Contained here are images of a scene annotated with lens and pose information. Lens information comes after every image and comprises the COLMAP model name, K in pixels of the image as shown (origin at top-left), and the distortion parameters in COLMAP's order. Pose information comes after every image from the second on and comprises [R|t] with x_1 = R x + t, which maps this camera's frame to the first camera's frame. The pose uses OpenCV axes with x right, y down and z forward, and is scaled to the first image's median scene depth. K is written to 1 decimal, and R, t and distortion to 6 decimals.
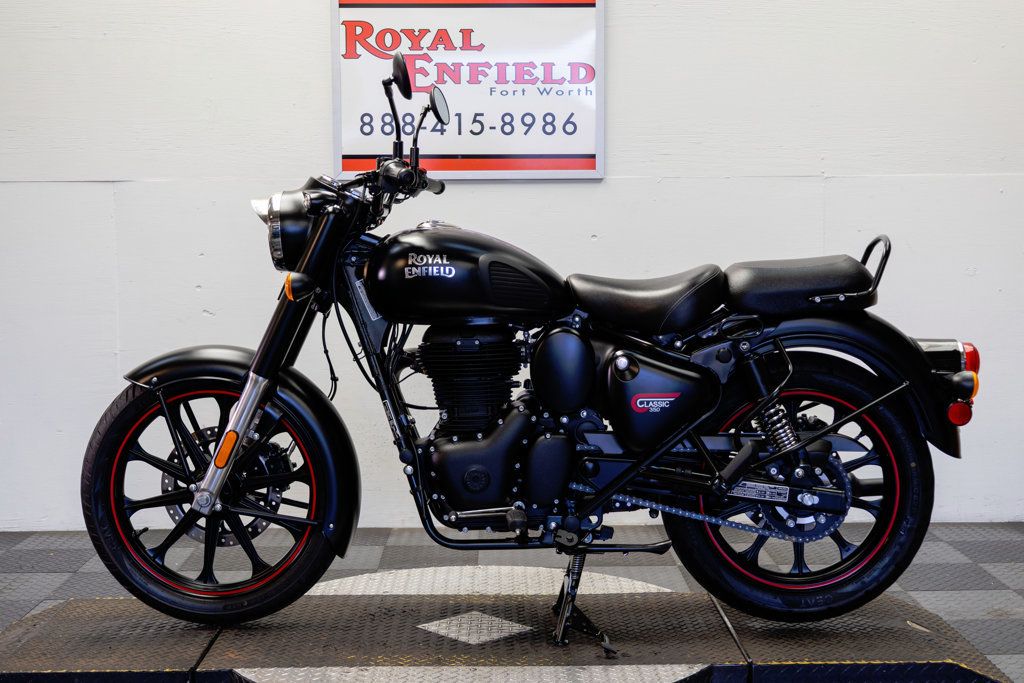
lens RADIAL K [[1487.1, 0, 504.1], [0, 1487.1, 339.4], [0, 0, 1]] dist [0.033185, 0.000000]
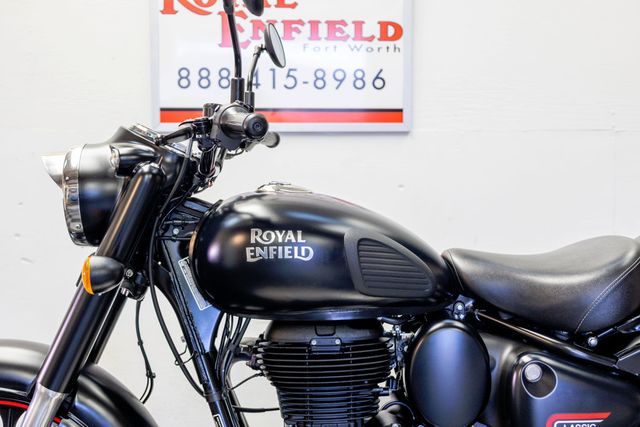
lens RADIAL K [[929.4, 0, 322.1], [0, 929.4, 212.4], [0, 0, 1]] dist [0.033185, 0.000000]
pose [[0.997845, -0.000945, 0.065604, -0.055397], [0.002404, 0.999751, -0.022164, -0.051960], [-0.065567, 0.022274, 0.997600, 0.498155]]
